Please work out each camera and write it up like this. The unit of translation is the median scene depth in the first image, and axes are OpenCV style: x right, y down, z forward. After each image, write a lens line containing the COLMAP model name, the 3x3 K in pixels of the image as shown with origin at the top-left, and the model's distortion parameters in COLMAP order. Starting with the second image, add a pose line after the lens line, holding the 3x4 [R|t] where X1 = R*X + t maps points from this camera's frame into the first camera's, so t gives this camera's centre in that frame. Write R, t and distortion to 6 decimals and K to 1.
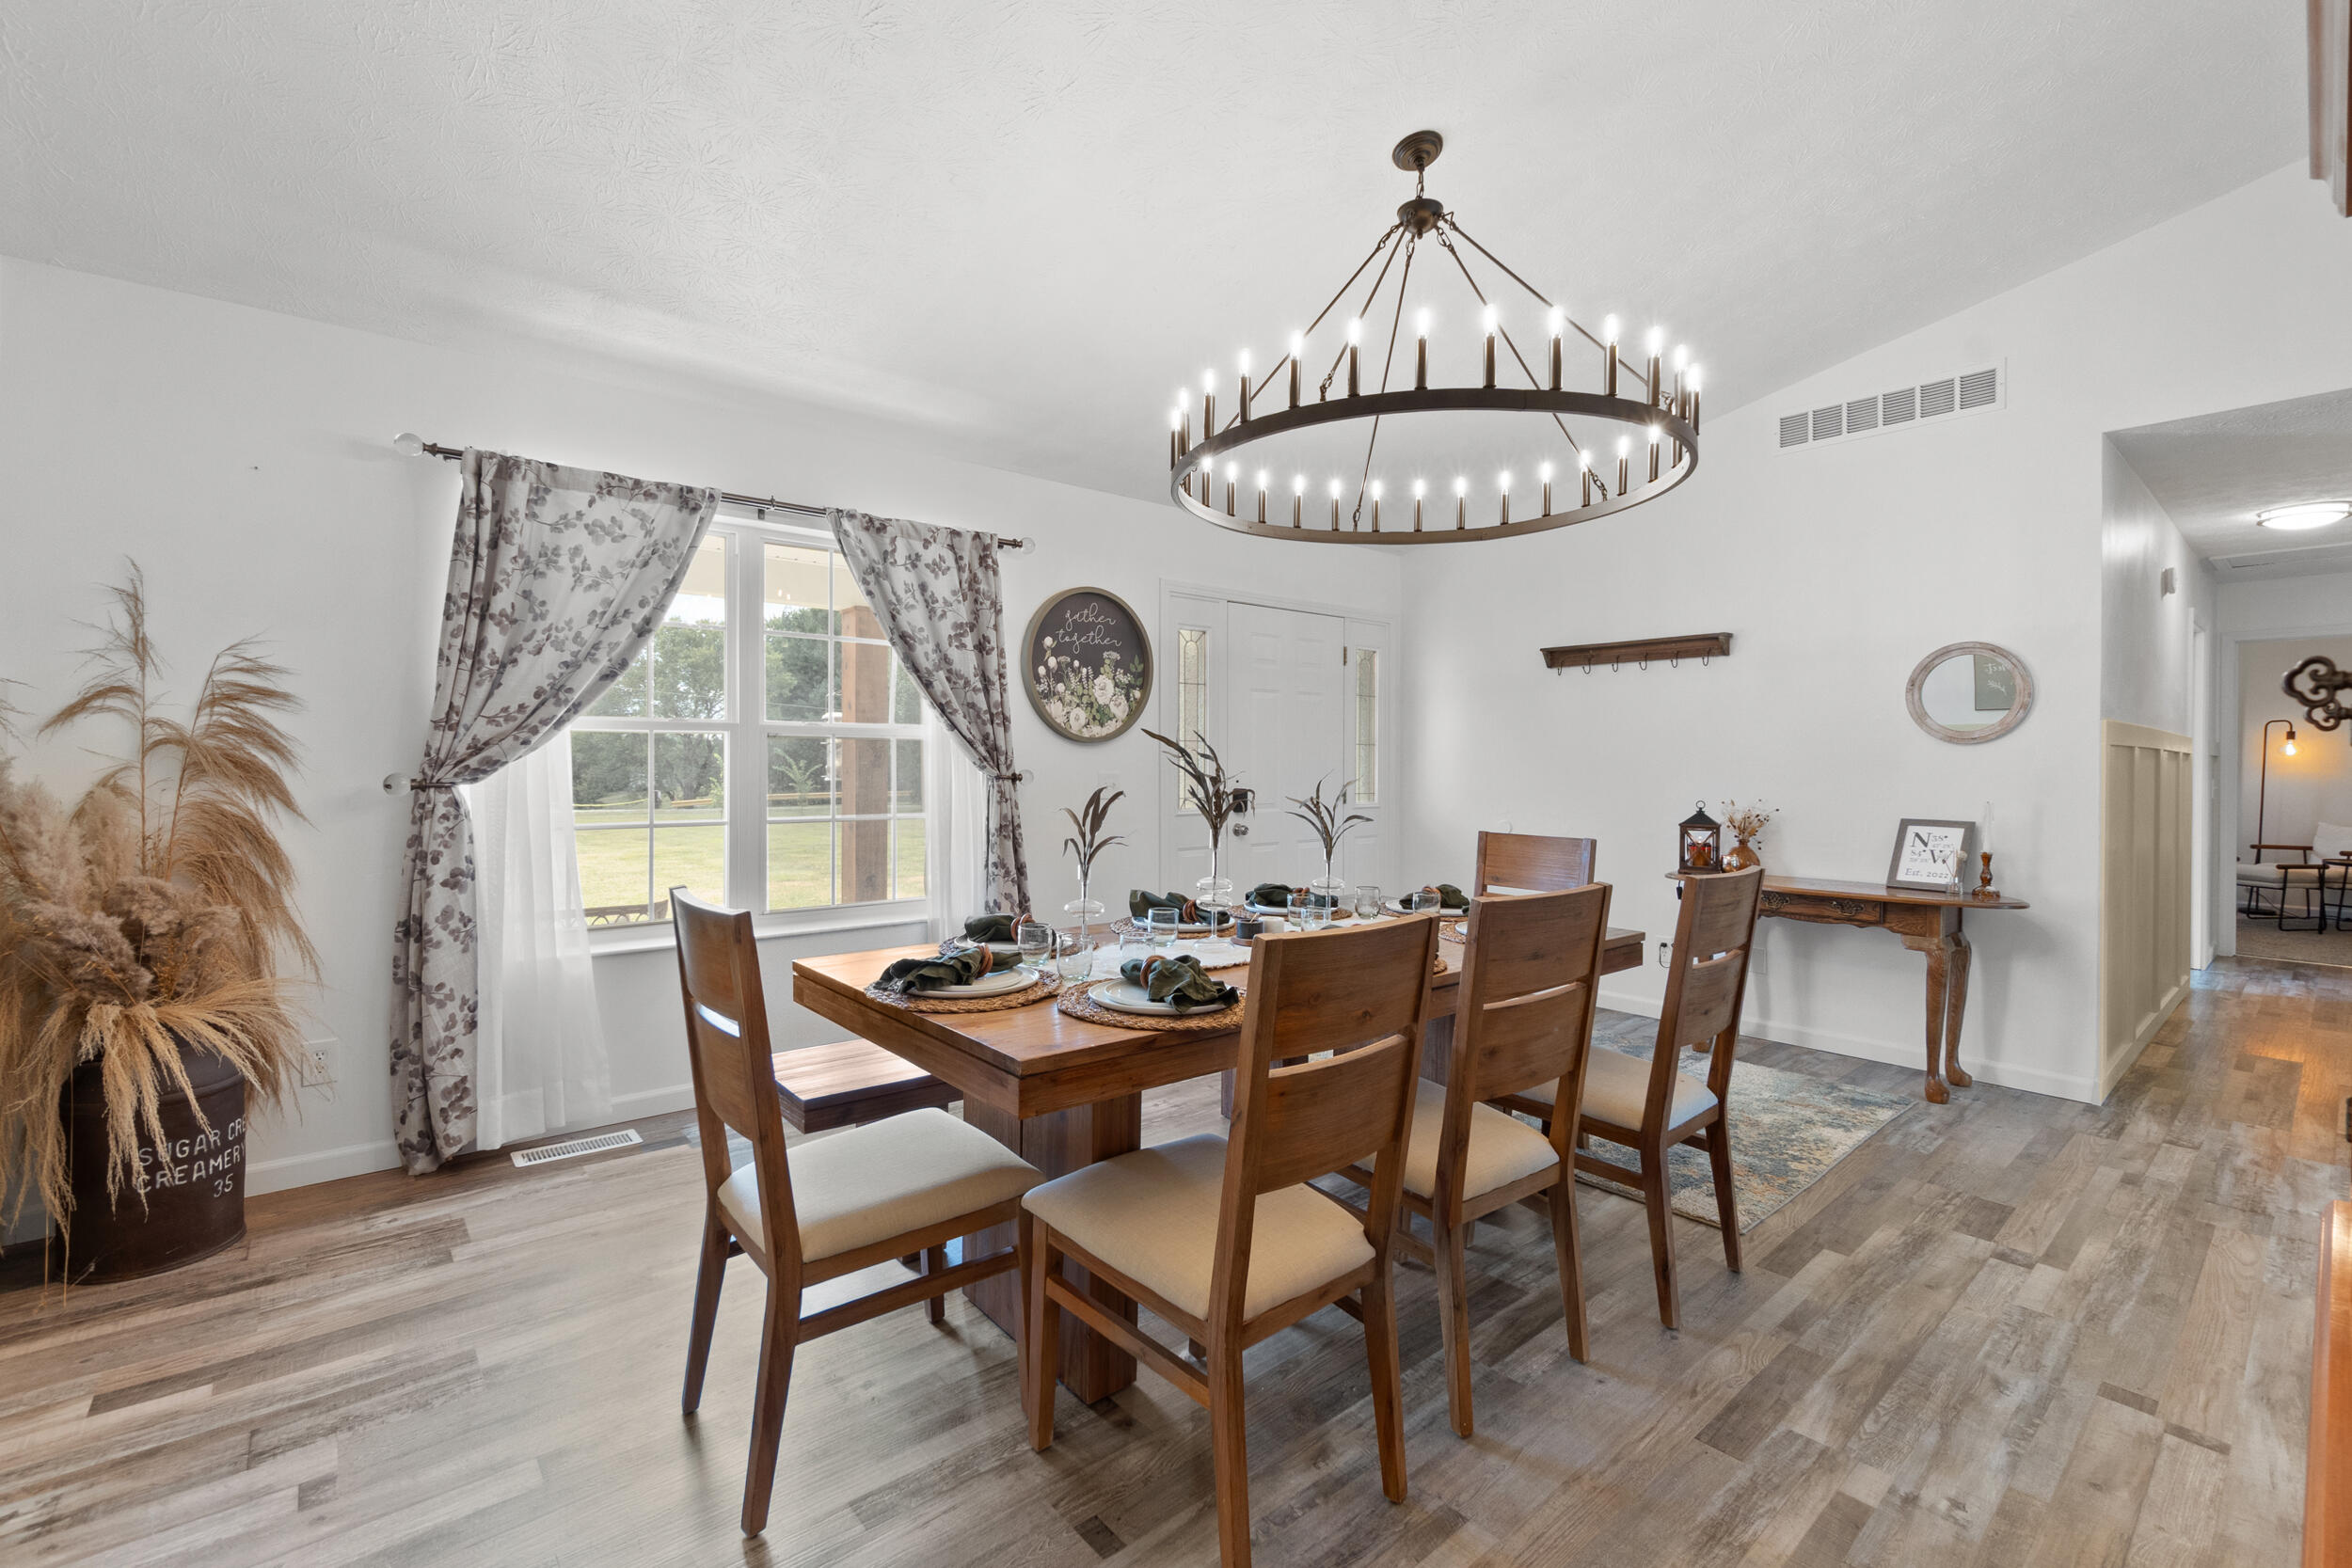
lens RADIAL K [[1011.6, 0, 1170.2], [0, 1011.6, 767.9], [0, 0, 1]] dist [-0.000237, 0.000077]
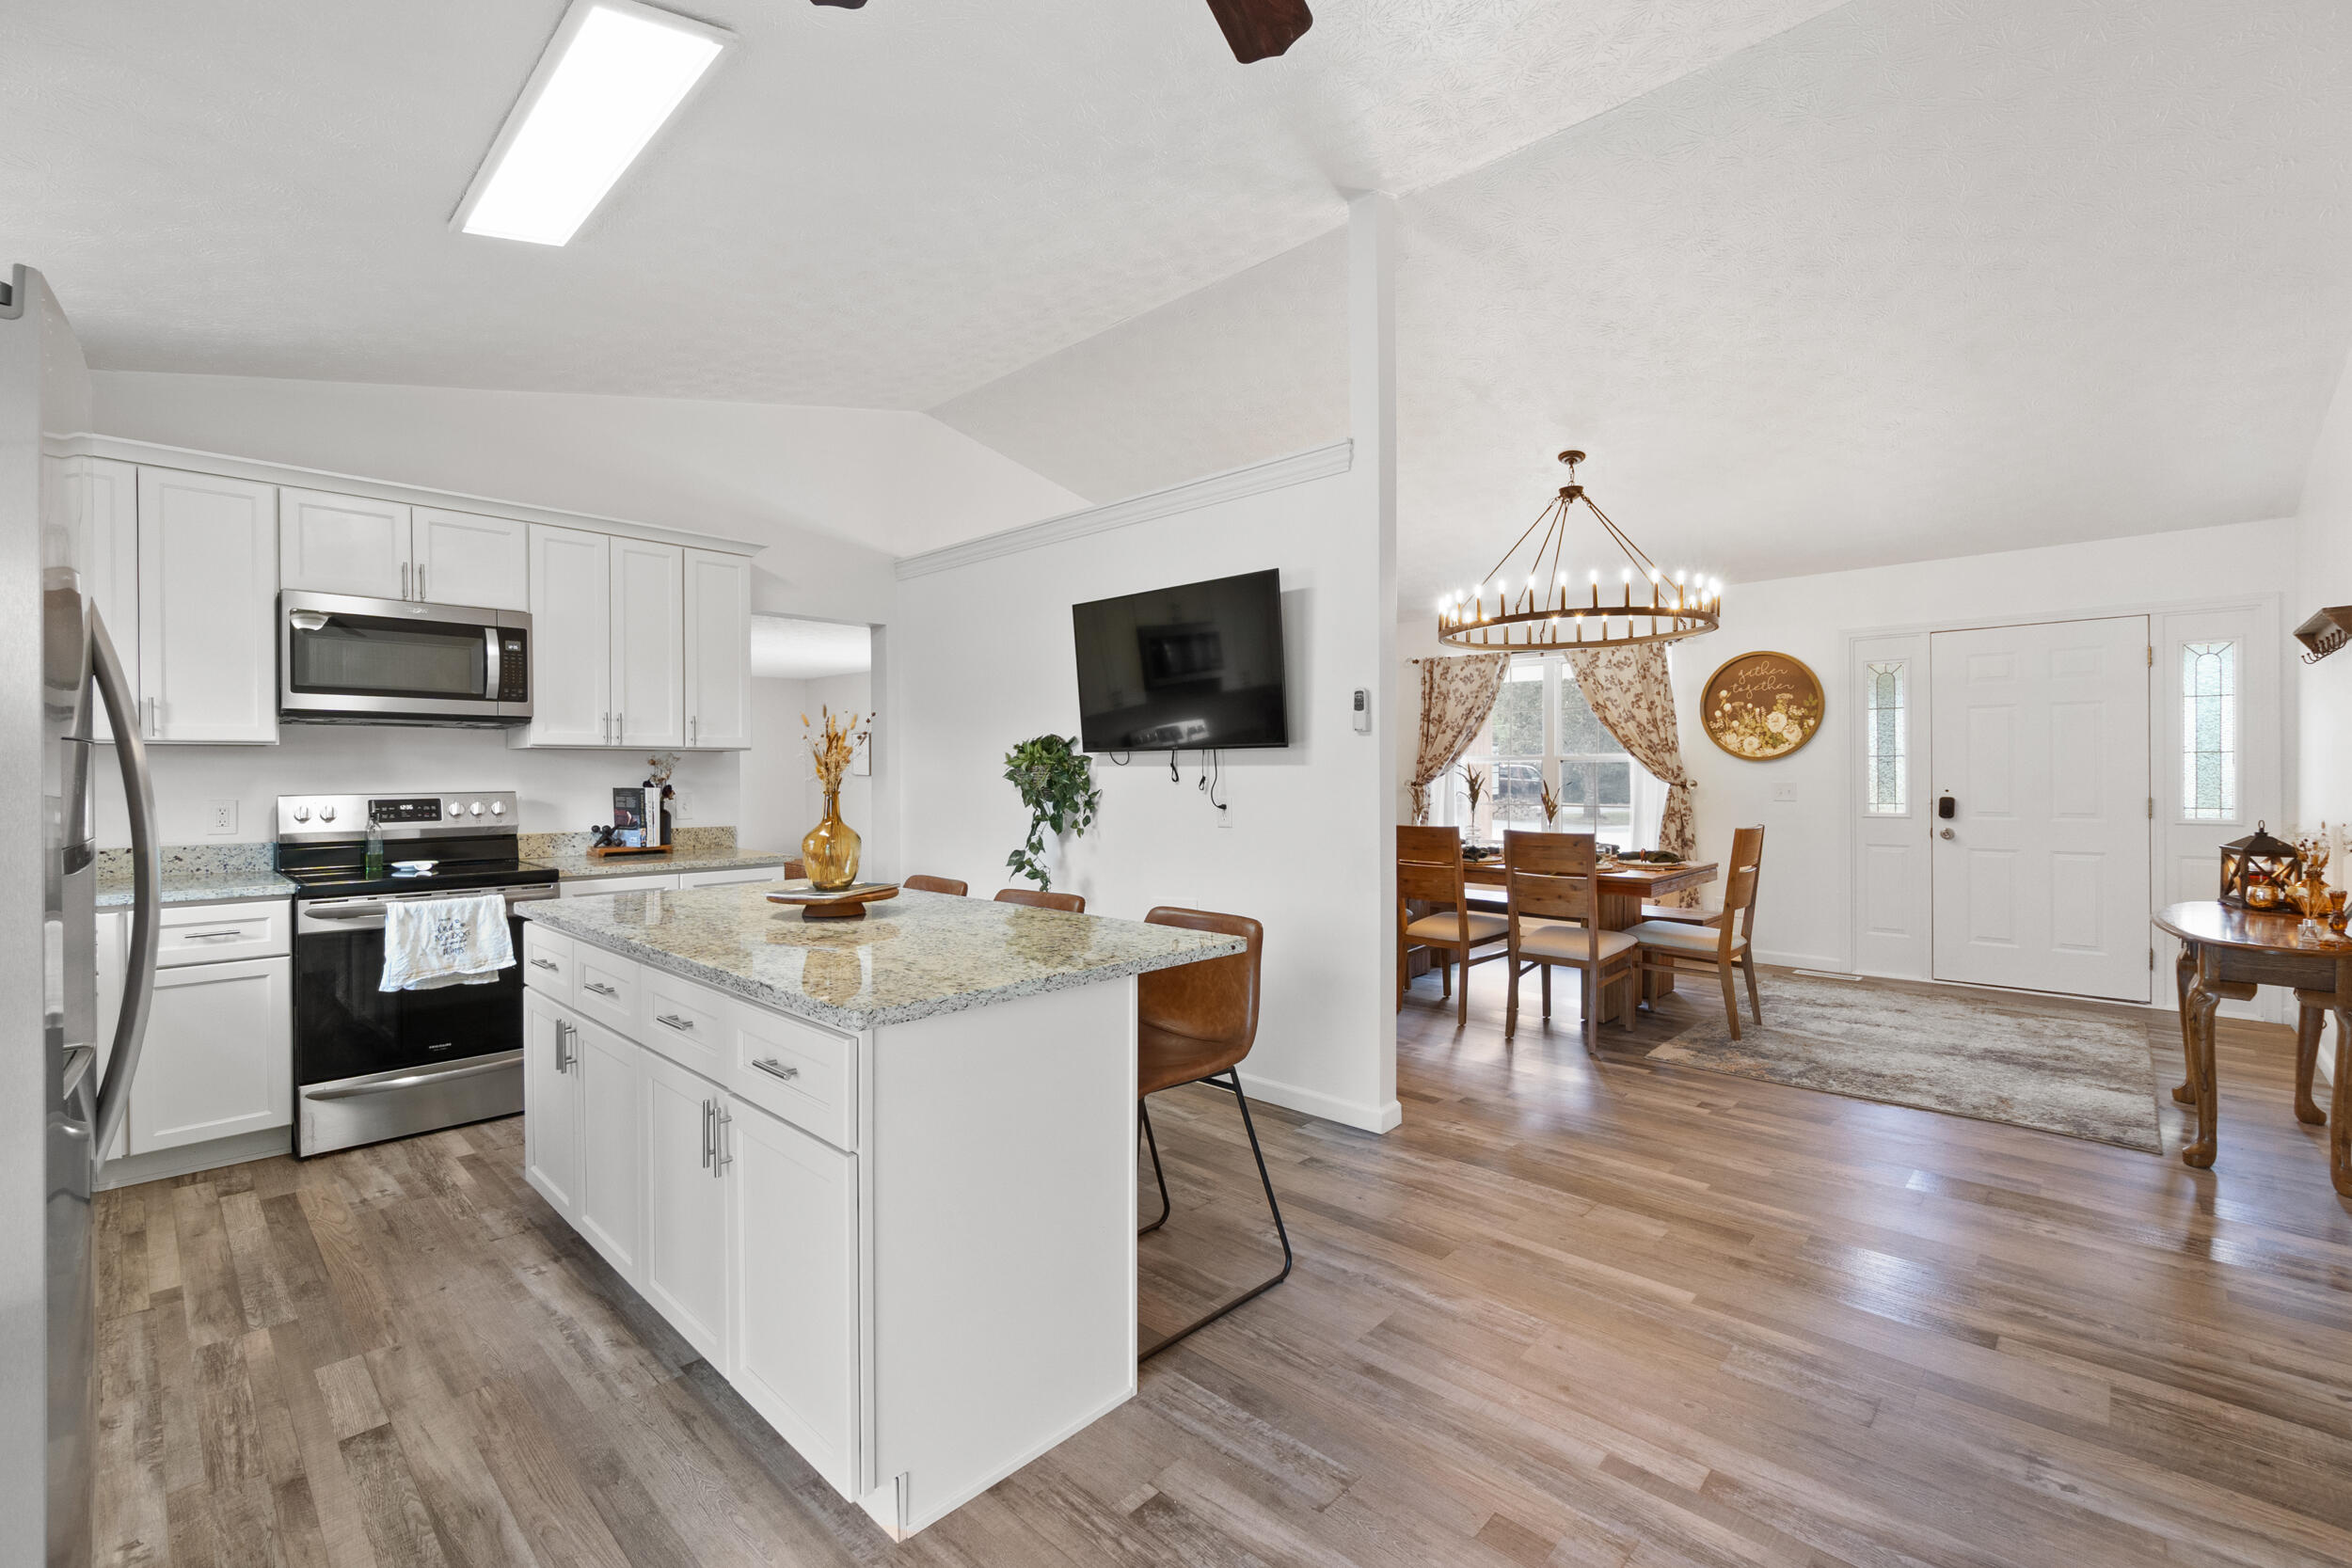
lens RADIAL K [[1011.6, 0, 1168.6], [0, 1011.6, 779.7], [0, 0, 1]] dist [-0.000237, 0.000077]
pose [[0.114343, 0.000853, -0.993441, 1.335961], [-0.000020, 1.000000, 0.000856, 0.000355], [0.993441, -0.000078, 0.114343, 0.020742]]
